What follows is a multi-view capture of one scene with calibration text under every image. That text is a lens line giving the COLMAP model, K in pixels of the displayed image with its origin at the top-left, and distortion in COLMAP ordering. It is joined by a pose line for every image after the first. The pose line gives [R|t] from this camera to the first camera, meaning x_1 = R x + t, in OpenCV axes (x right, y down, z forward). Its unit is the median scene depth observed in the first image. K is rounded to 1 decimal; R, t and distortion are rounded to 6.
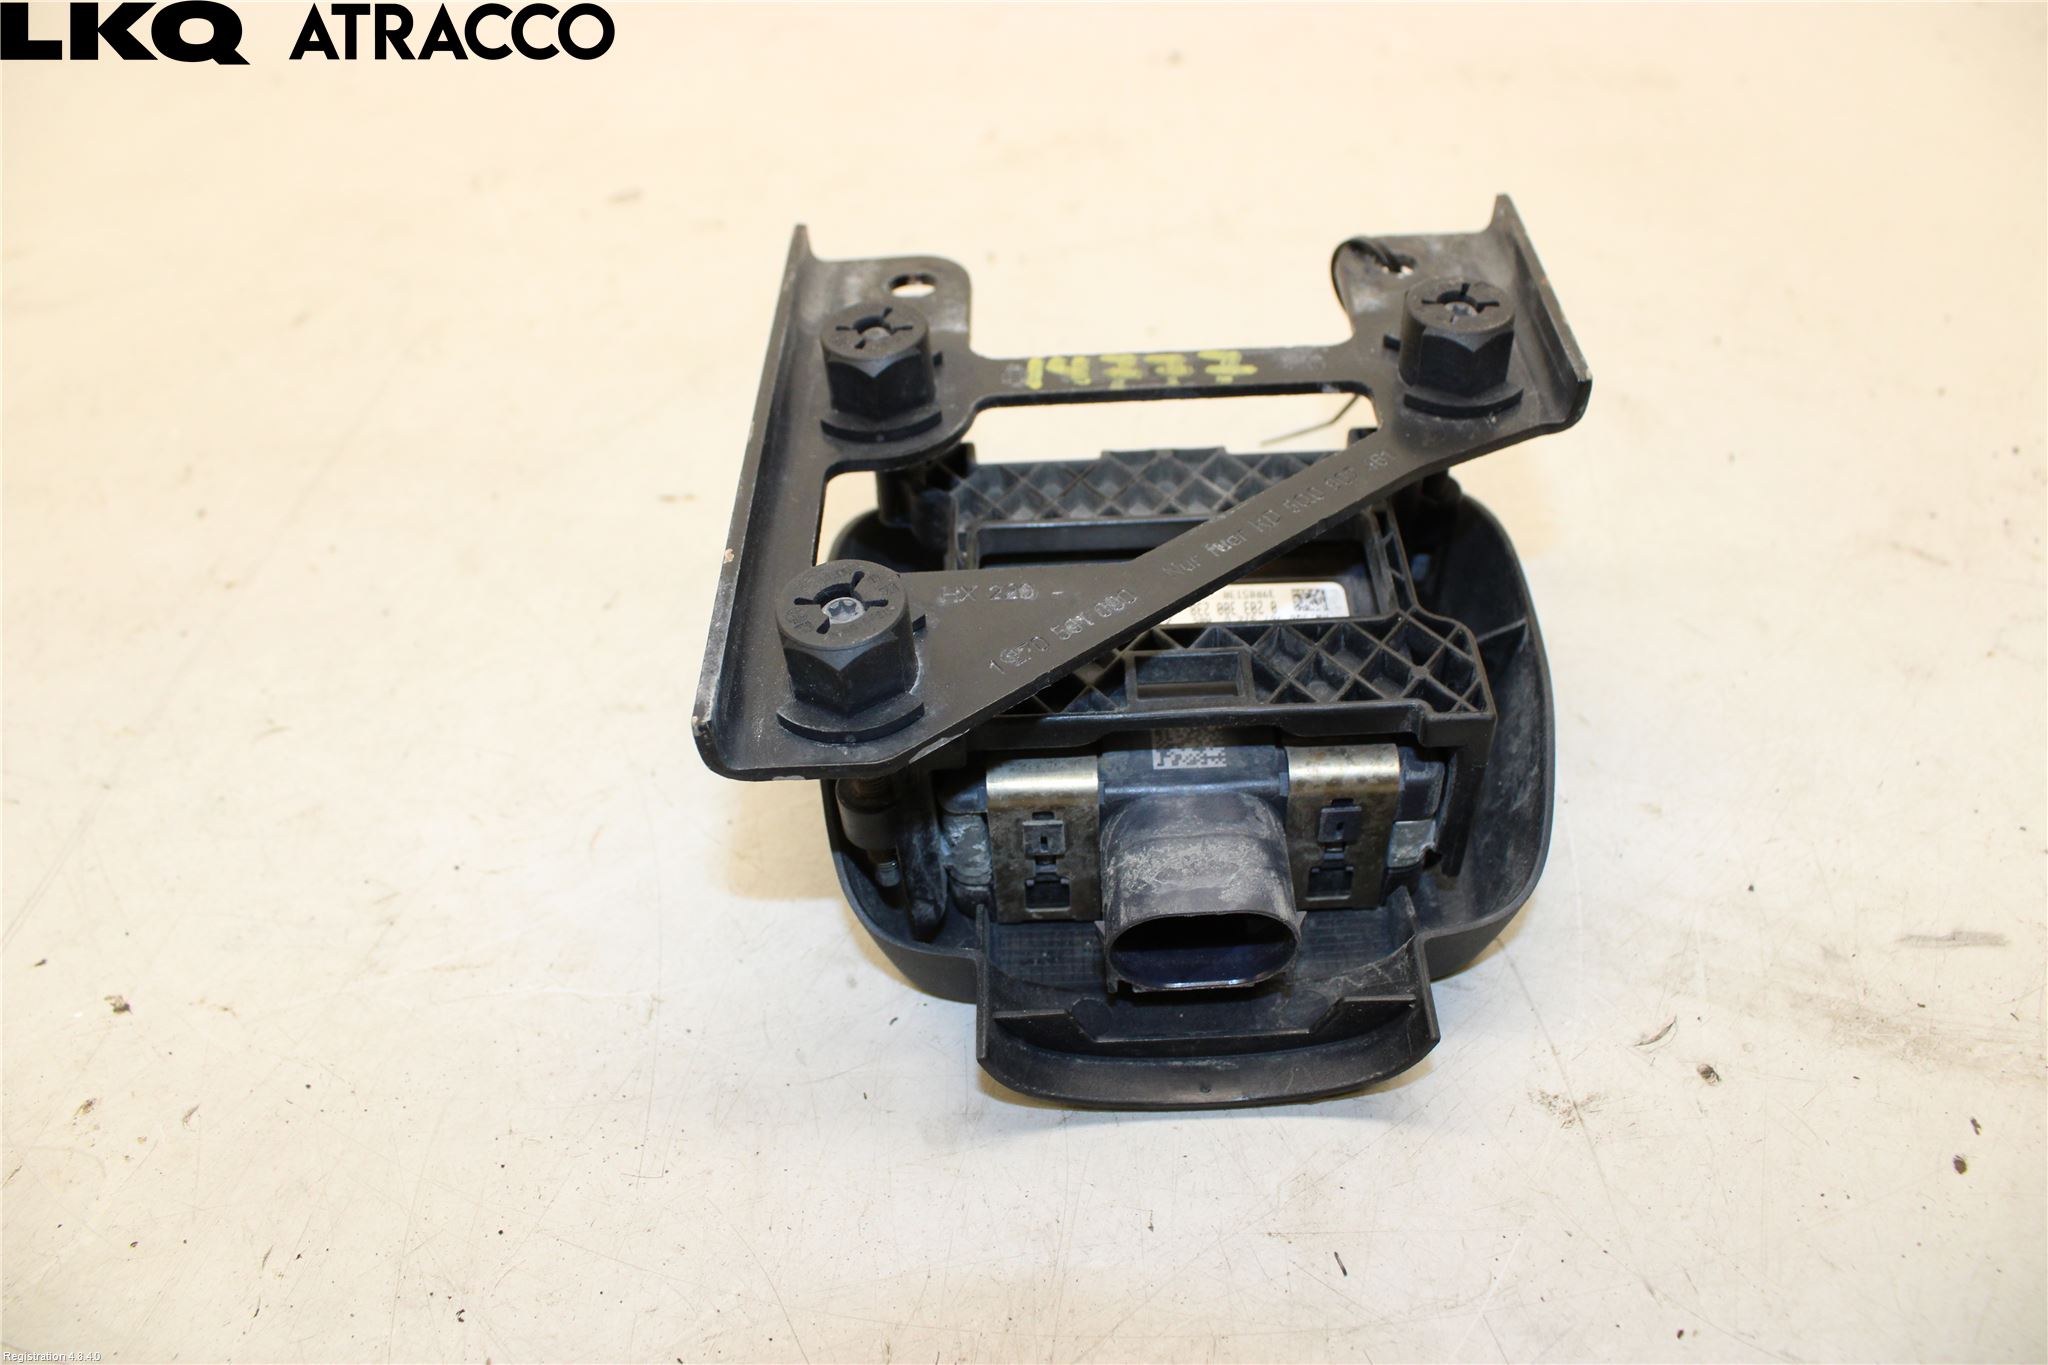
lens RADIAL K [[1635.7, 0, 1029.6], [0, 1635.7, 679.5], [0, 0, 1]] dist [-0.174136, 0.129004]
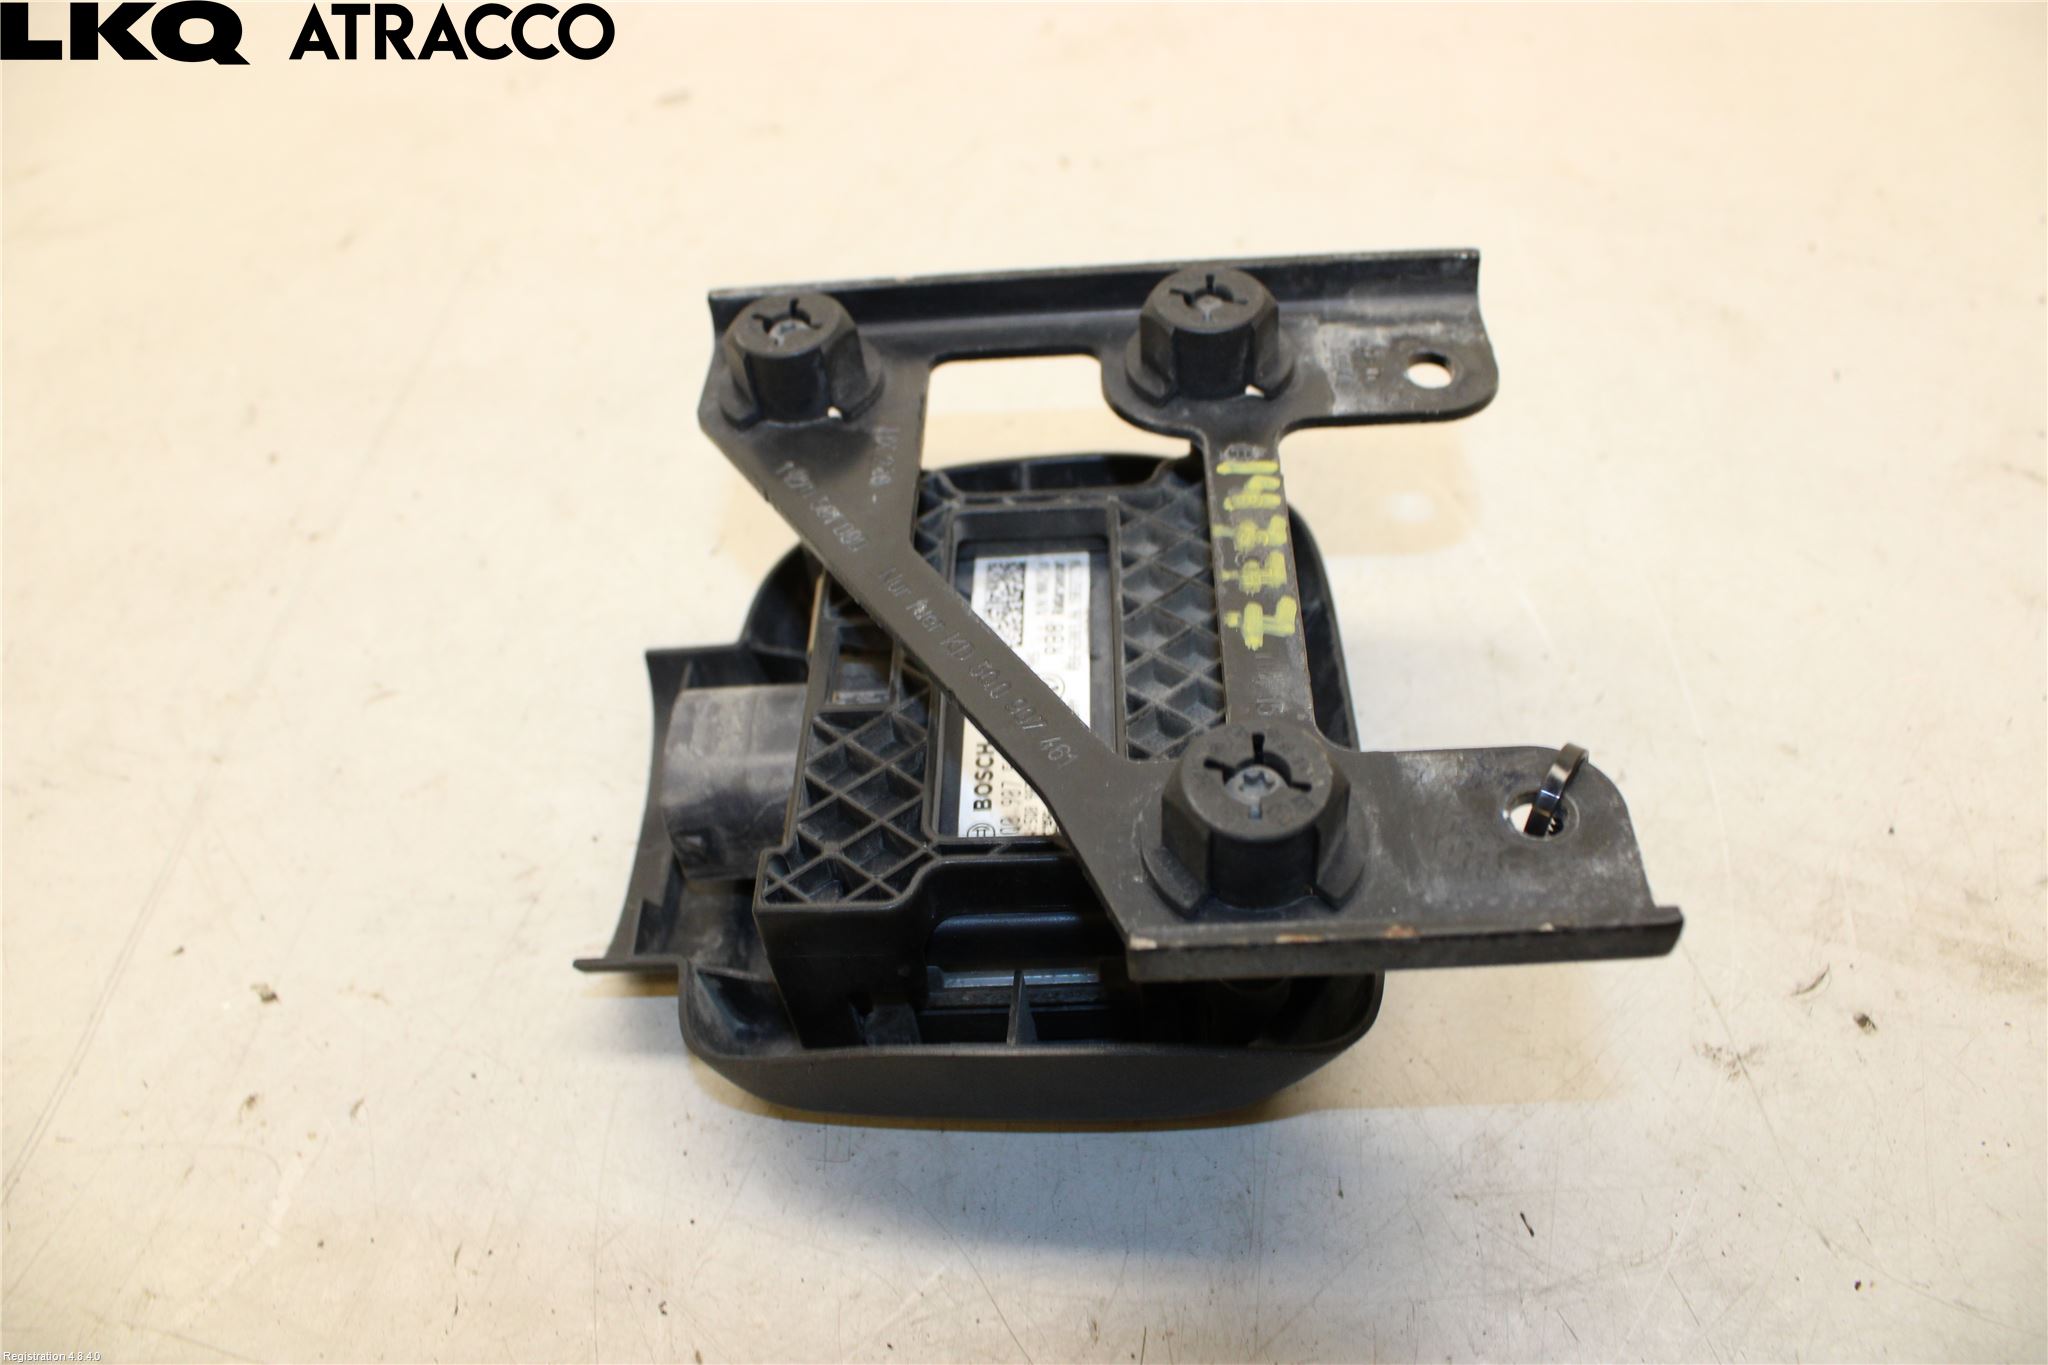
lens RADIAL K [[1635.7, 0, 1031.6], [0, 1635.7, 665.9], [0, 0, 1]] dist [-0.174136, 0.129004]
pose [[0.999536, -0.024060, 0.018689, -0.121558], [0.022297, 0.995744, 0.089421, -0.081996], [-0.020761, -0.088962, 0.995819, 0.017480]]
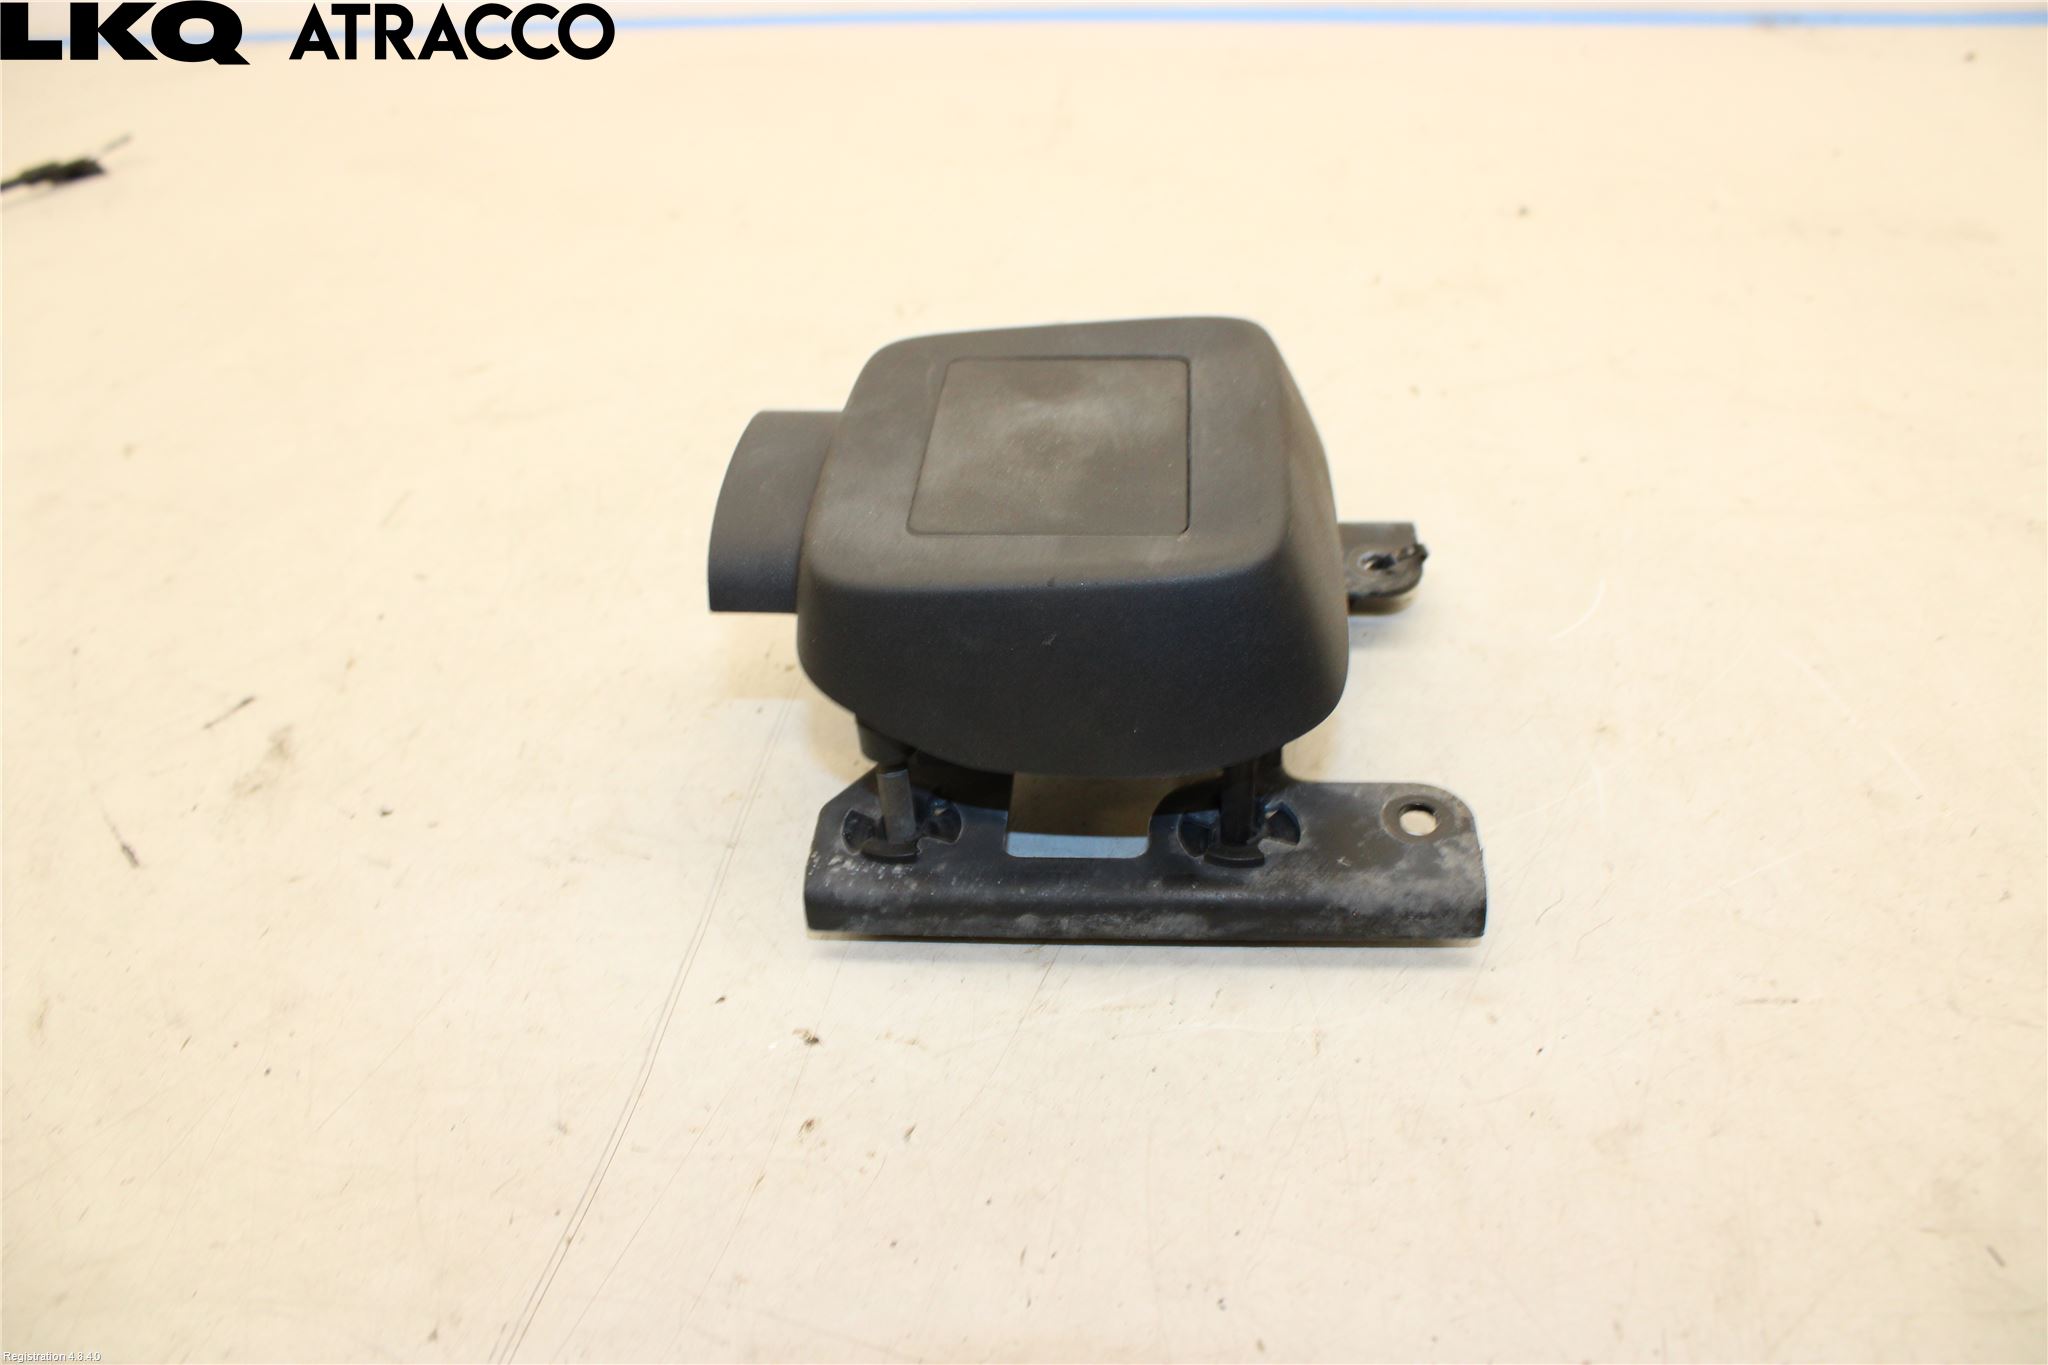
lens RADIAL K [[1635.7, 0, 1021.7], [0, 1635.7, 684.2], [0, 0, 1]] dist [-0.174136, 0.129004]
pose [[0.998539, 0.015072, -0.051893, -0.407275], [-0.019081, 0.996798, -0.077652, 0.050013], [0.050556, 0.078529, 0.995629, -0.156432]]
